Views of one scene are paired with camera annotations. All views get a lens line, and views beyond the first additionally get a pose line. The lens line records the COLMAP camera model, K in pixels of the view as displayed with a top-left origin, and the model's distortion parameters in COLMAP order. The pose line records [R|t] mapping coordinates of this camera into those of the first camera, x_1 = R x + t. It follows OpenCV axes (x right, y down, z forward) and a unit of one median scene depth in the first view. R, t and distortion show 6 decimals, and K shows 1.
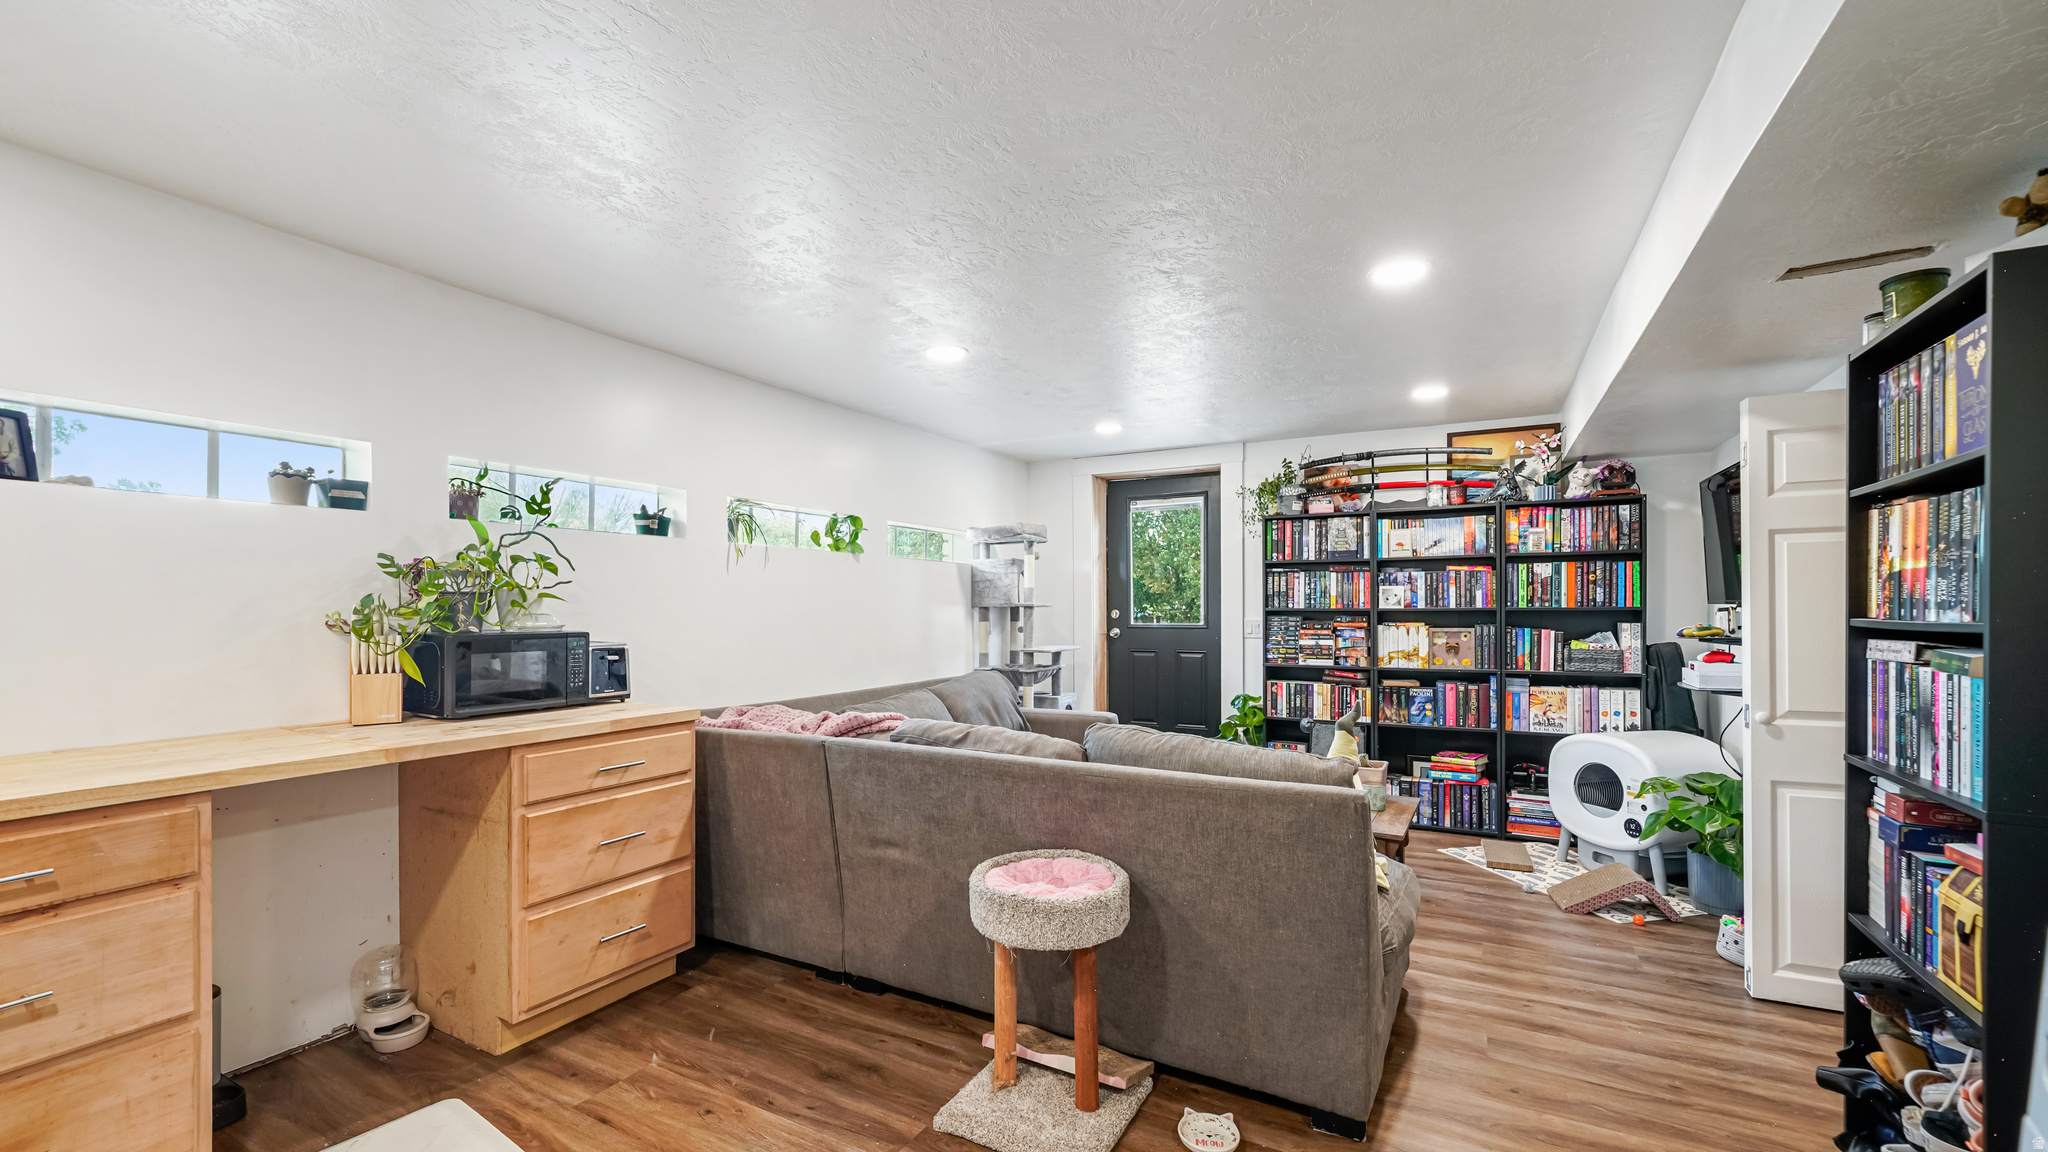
lens RADIAL K [[840.9, 0, 986.3], [0, 840.9, 609.4], [0, 0, 1]] dist [0.001281, 0.000932]
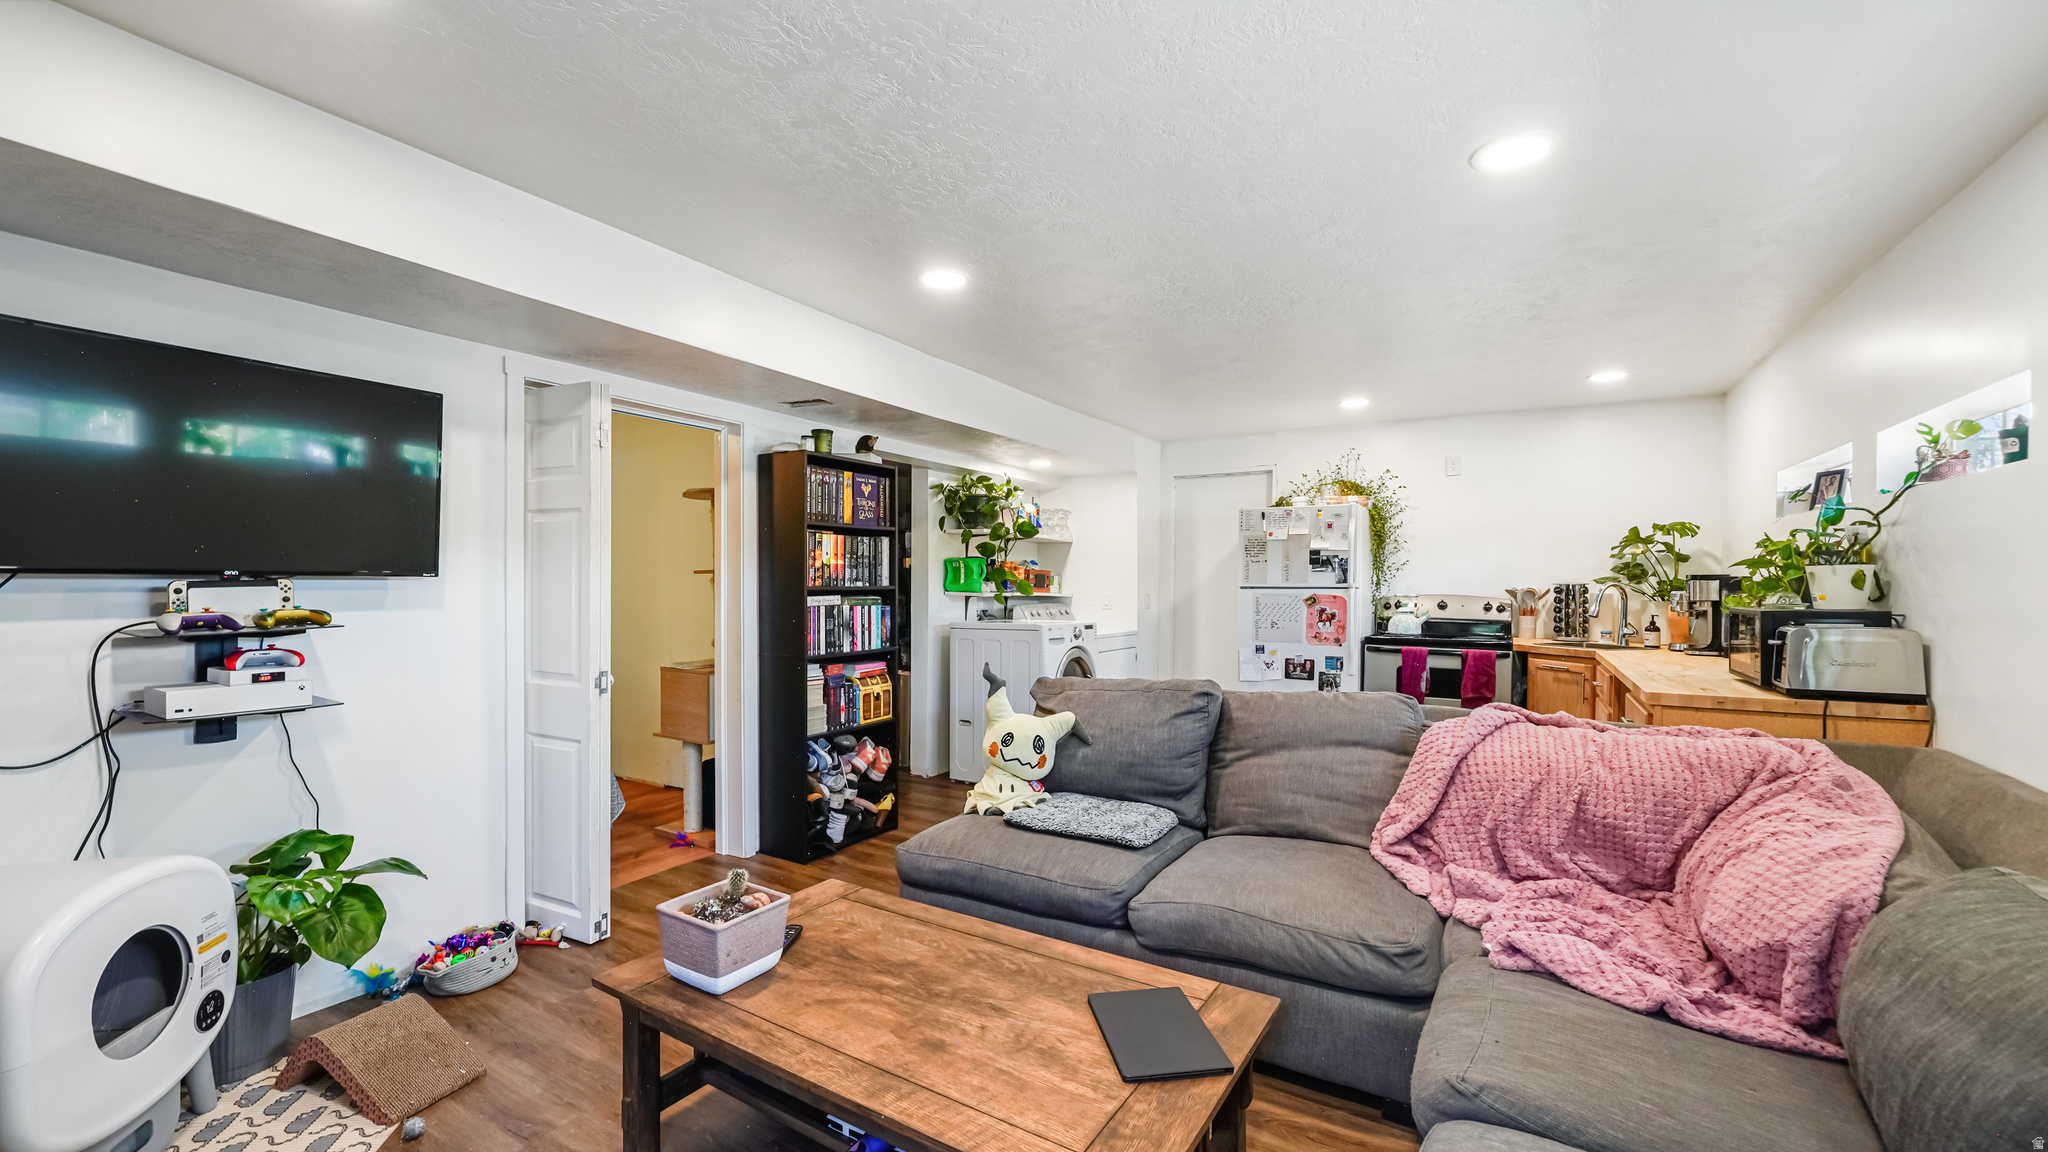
lens RADIAL K [[840.9, 0, 1032.0], [0, 840.9, 583.3], [0, 0, 1]] dist [0.001281, 0.000932]
pose [[-0.999979, -0.003823, -0.005203, 0.336625], [-0.003862, 0.999965, 0.007476, -0.008399], [0.005174, 0.007496, -0.999959, 1.904161]]
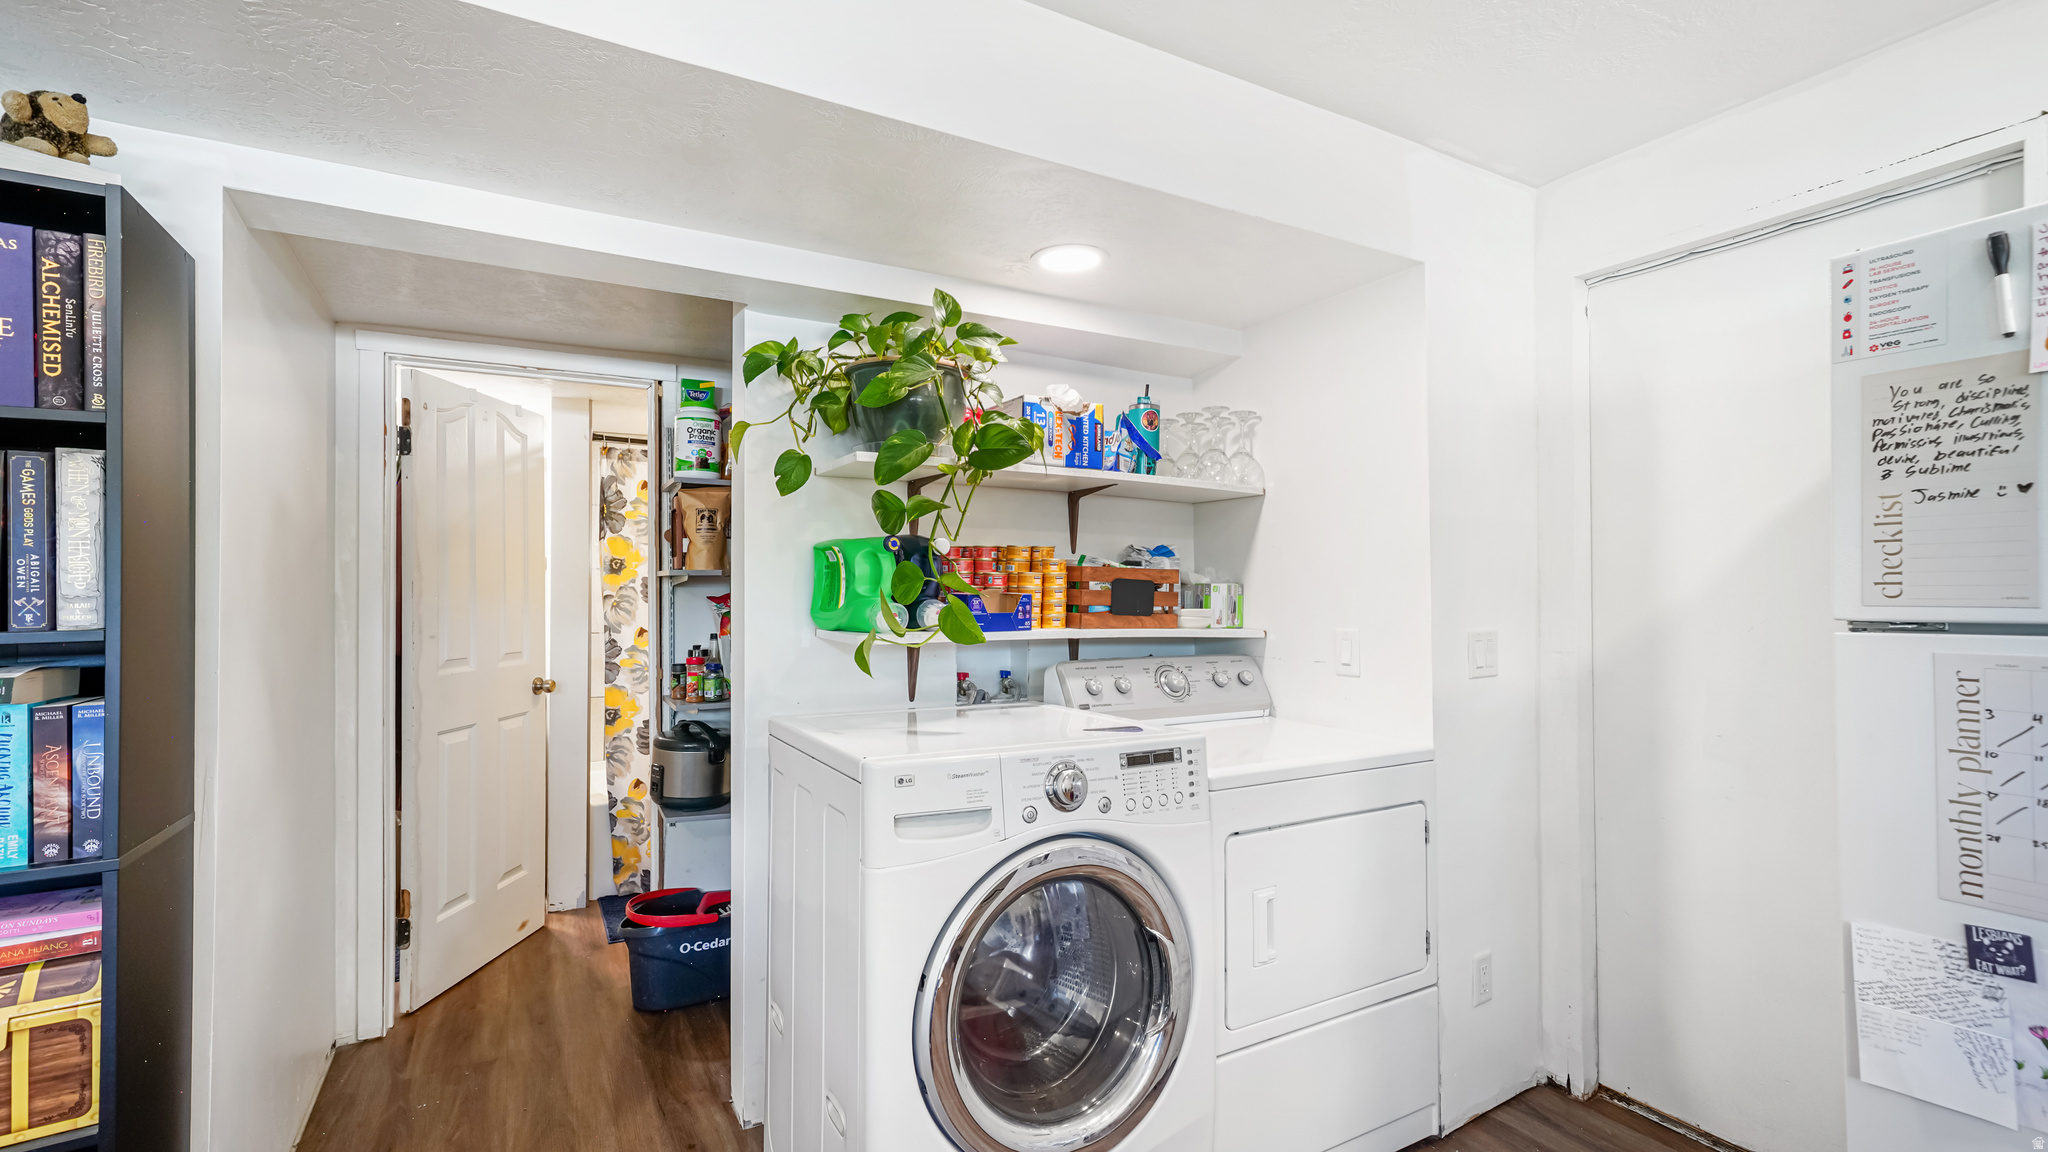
lens RADIAL K [[891.6, 0, 1021.8], [0, 891.6, 578.5], [0, 0, 1]] dist [0.011123, 0.000555]
pose [[-0.871657, 0.013973, 0.489917, -0.002249], [0.008090, 0.999868, -0.014124, -0.005568], [-0.490050, -0.008348, -0.871655, 0.607468]]
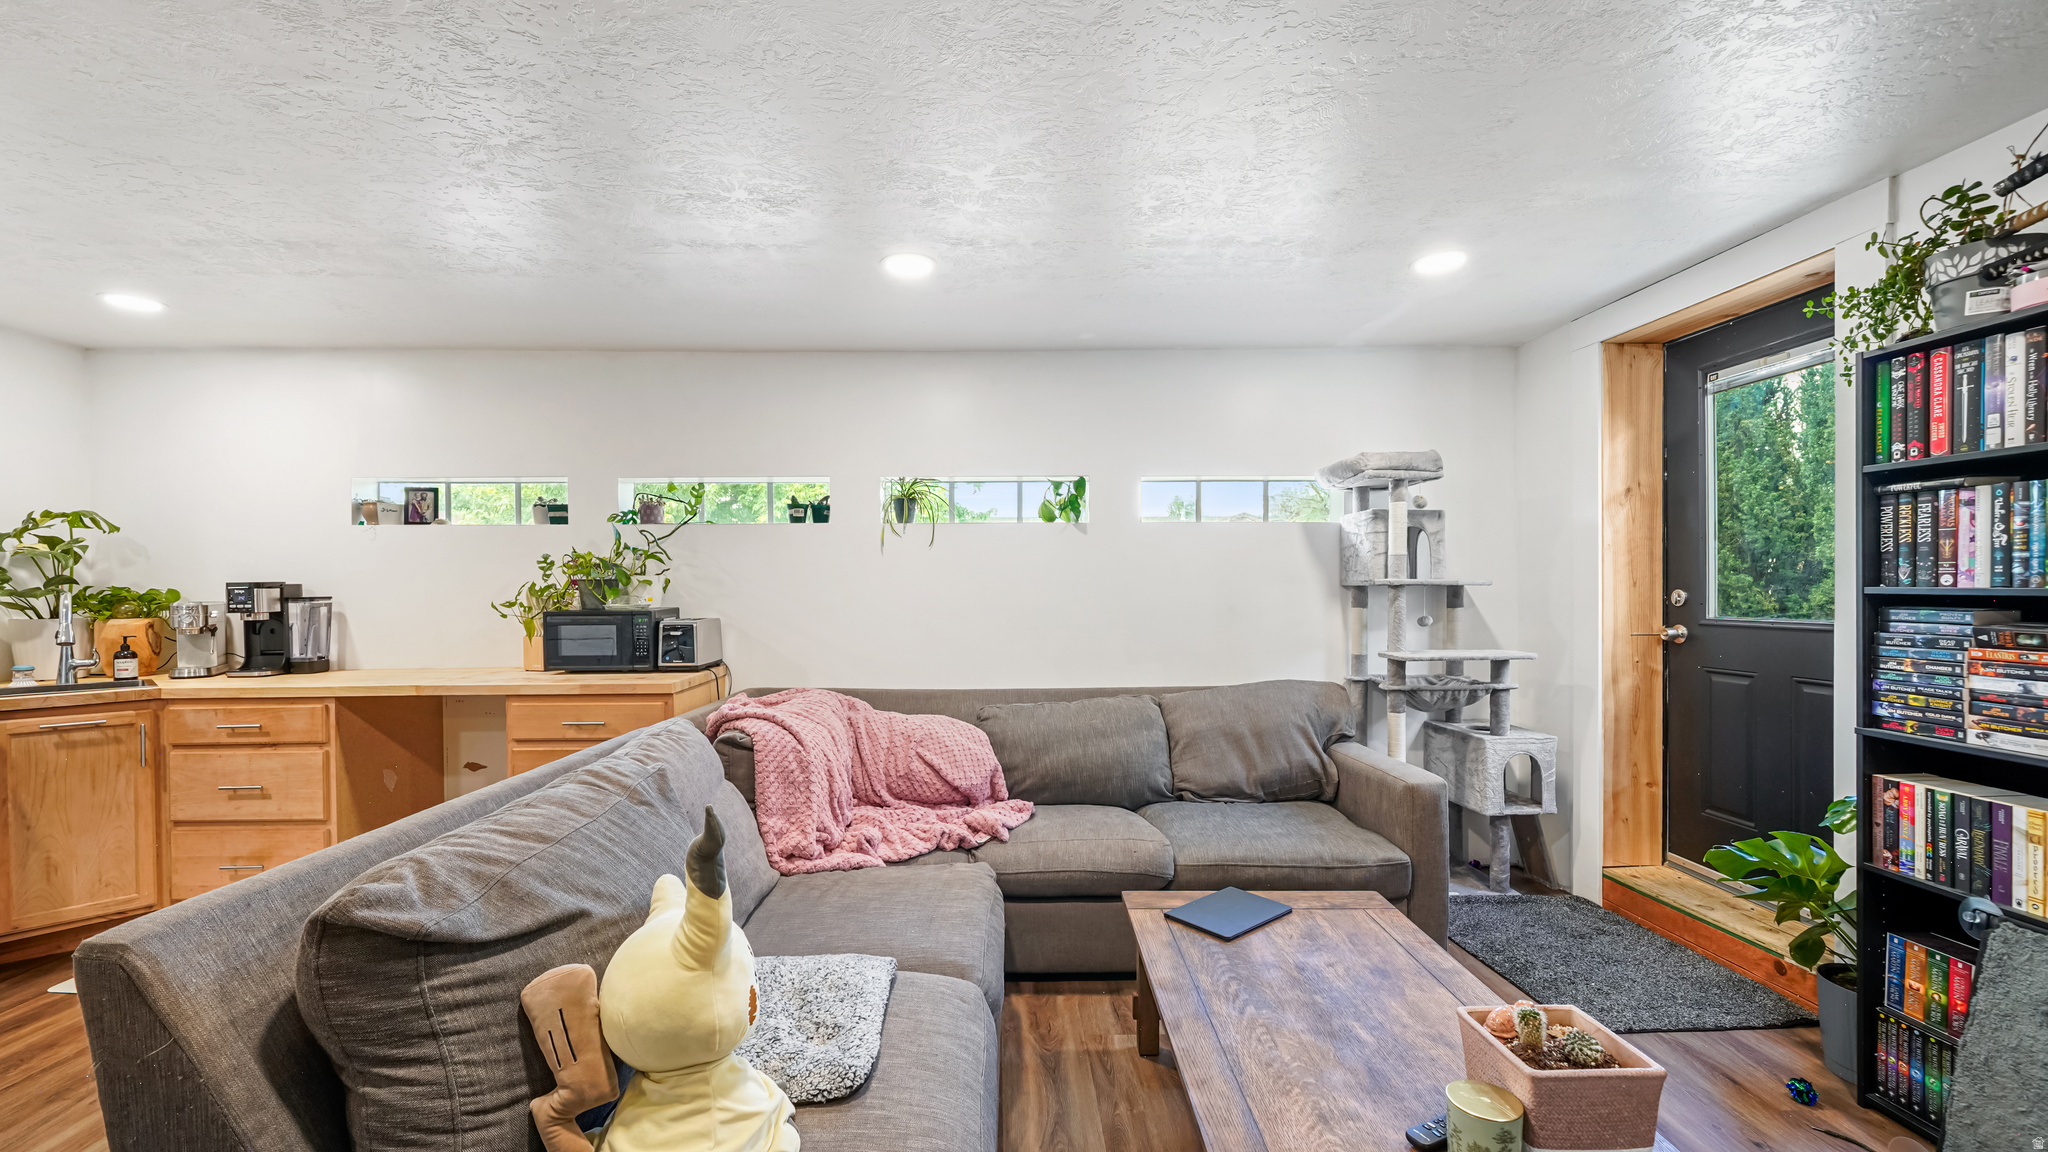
lens RADIAL K [[840.9, 0, 1005.9], [0, 840.9, 597.4], [0, 0, 1]] dist [0.001281, 0.000932]
pose [[0.518977, 0.009741, -0.854733, 0.795816], [0.004085, 0.999895, 0.013875, -0.006881], [0.854779, -0.010692, 0.518883, 0.785875]]
